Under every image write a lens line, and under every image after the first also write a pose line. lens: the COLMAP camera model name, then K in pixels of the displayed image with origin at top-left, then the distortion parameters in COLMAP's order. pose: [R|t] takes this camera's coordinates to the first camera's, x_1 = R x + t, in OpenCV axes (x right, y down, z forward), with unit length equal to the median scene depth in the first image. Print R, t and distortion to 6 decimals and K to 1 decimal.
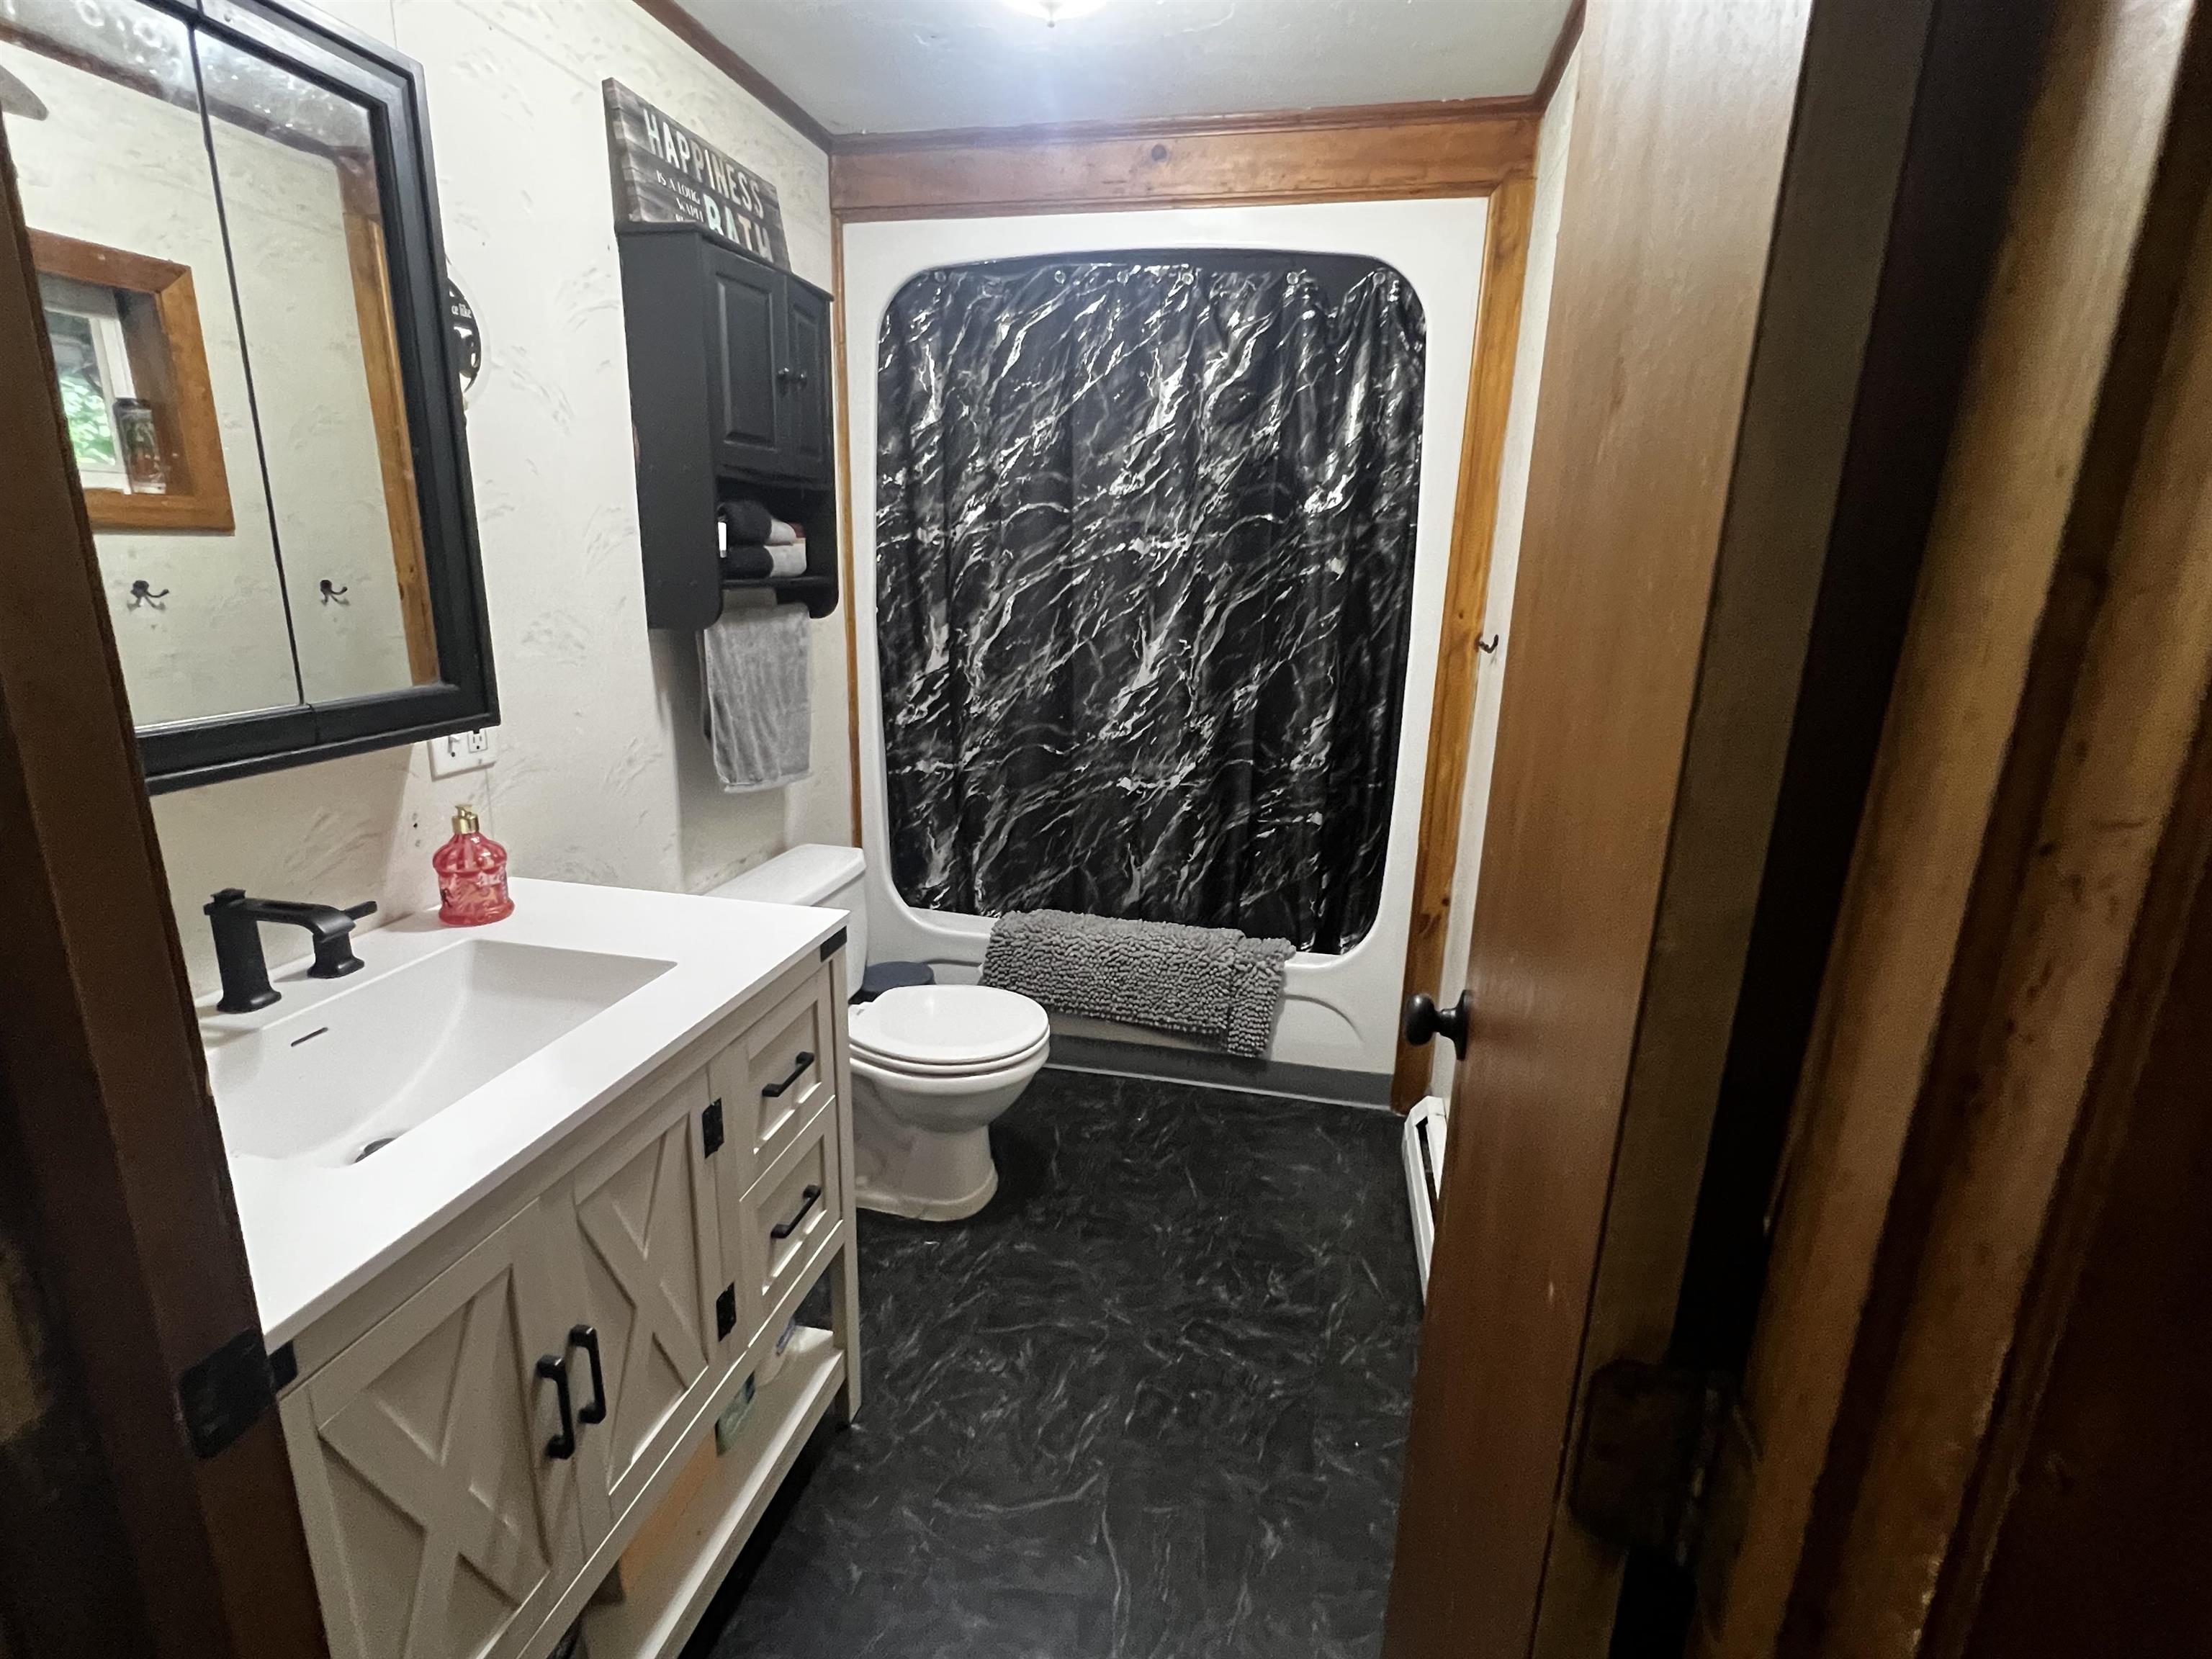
lens RADIAL K [[1043.0, 0, 1106.0], [0, 1043.0, 829.5], [0, 0, 1]] dist [-0.001001, -0.000334]
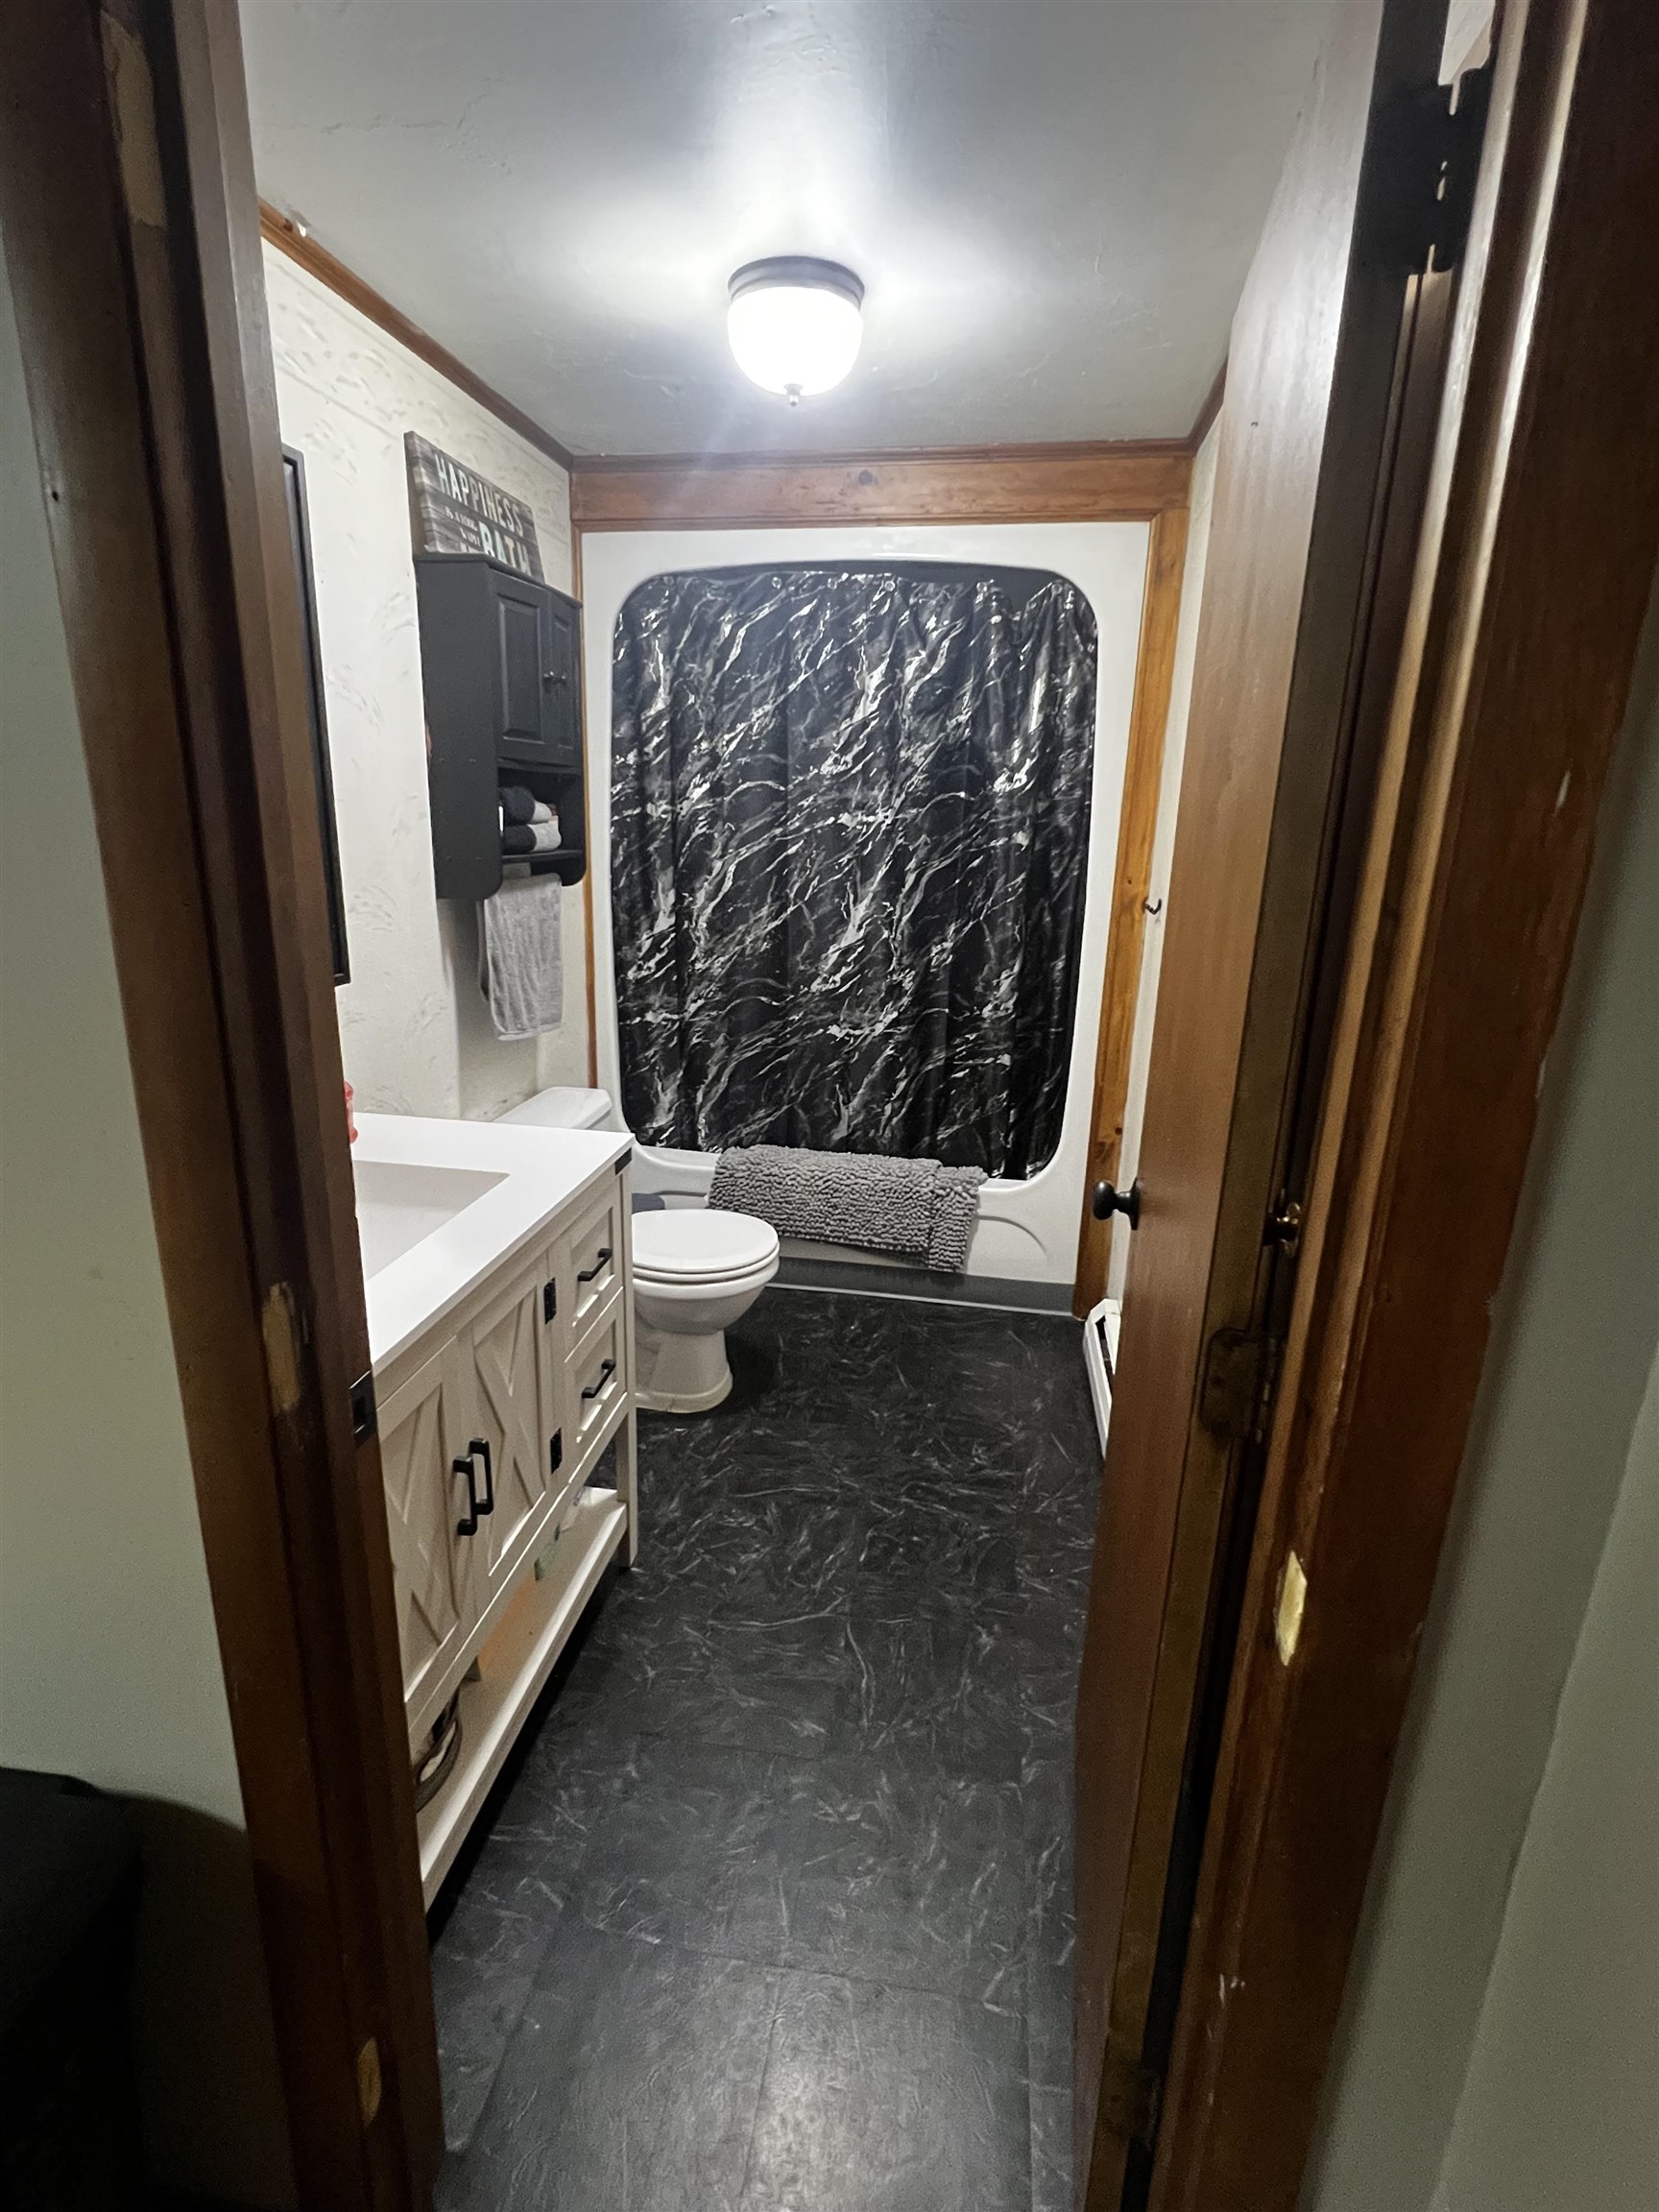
lens RADIAL K [[1043.0, 0, 819.2], [0, 1043.0, 1090.2], [0, 0, 1]] dist [-0.001001, -0.000334]
pose [[0.999191, -0.011701, 0.038486, -0.049198], [0.011414, 0.999905, 0.007672, 0.012711], [-0.038572, -0.007226, 0.999230, -0.139400]]
